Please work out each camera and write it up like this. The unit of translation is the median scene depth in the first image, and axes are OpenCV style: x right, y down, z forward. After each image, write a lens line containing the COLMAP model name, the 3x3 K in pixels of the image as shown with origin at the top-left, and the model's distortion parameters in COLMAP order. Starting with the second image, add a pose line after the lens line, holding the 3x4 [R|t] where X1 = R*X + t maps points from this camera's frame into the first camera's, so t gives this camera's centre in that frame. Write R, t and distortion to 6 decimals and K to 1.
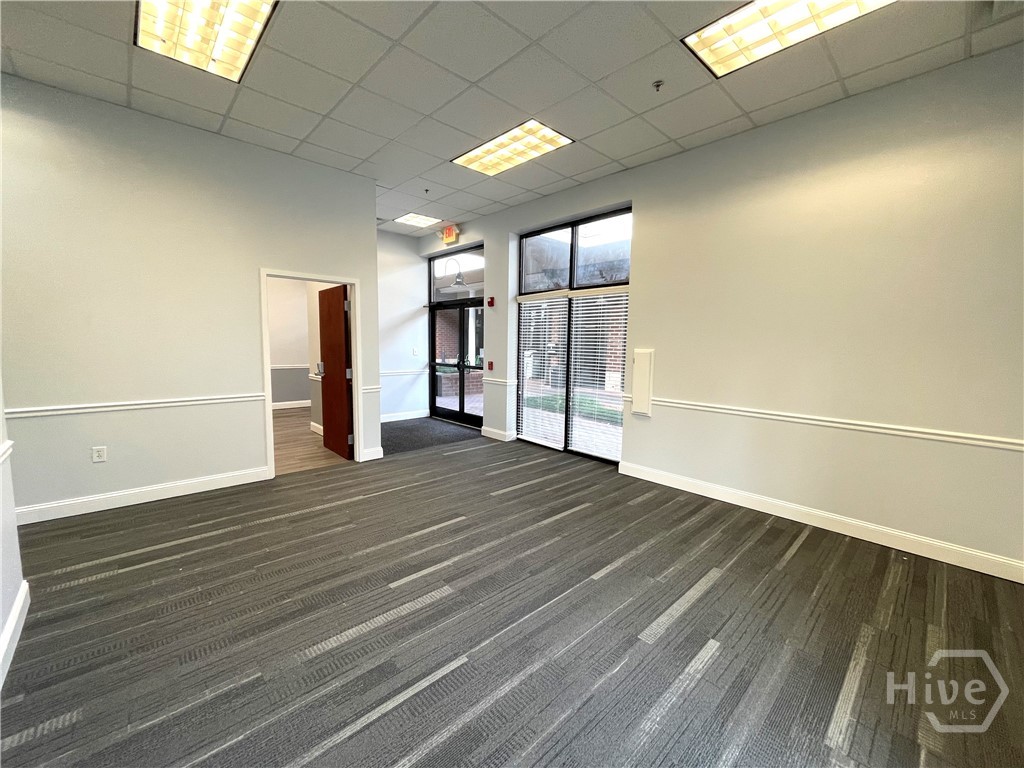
lens RADIAL K [[413.3, 0, 507.4], [0, 413.3, 383.2], [0, 0, 1]] dist [-0.001716, 0.000205]
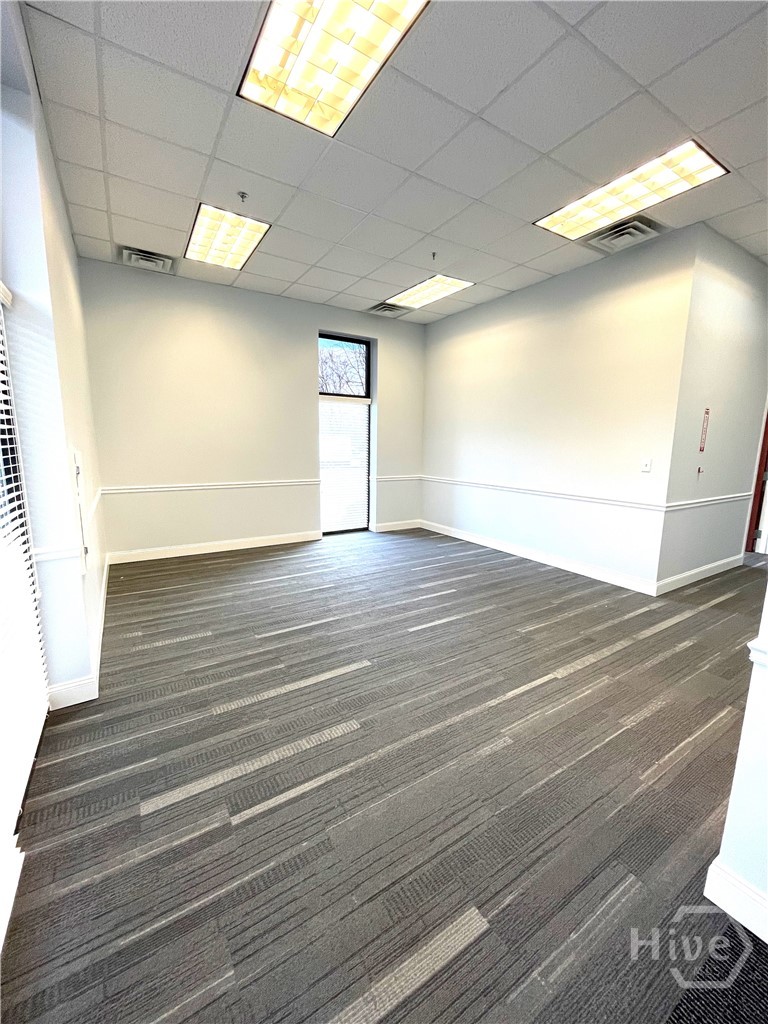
lens RADIAL K [[413.3, 0, 380.6], [0, 413.3, 508.4], [0, 0, 1]] dist [-0.001716, 0.000205]
pose [[-0.980831, -0.057867, 0.186069, -0.213046], [-0.007850, 0.965847, 0.258995, -0.200326], [-0.194701, 0.252570, -0.947787, 1.965741]]
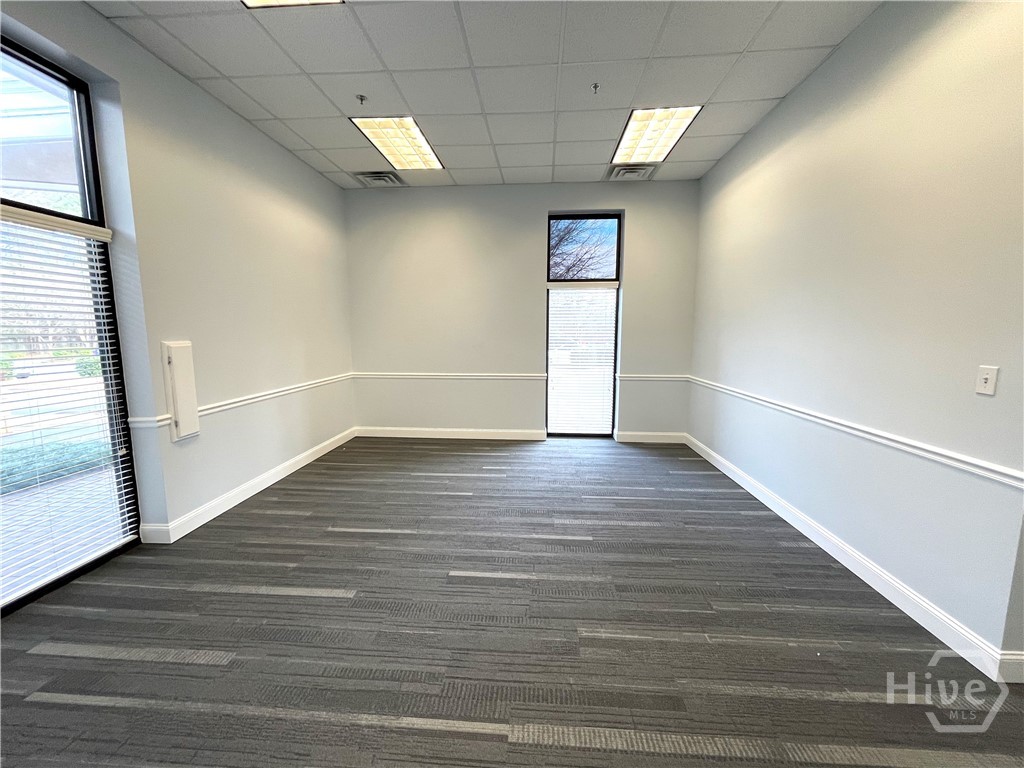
lens RADIAL K [[413.3, 0, 507.4], [0, 413.3, 383.2], [0, 0, 1]] dist [-0.001716, 0.000205]
pose [[-0.679408, -0.108379, 0.725712, -0.720977], [0.063215, 0.976709, 0.205046, -0.163541], [-0.731032, 0.185186, -0.656733, 1.446544]]
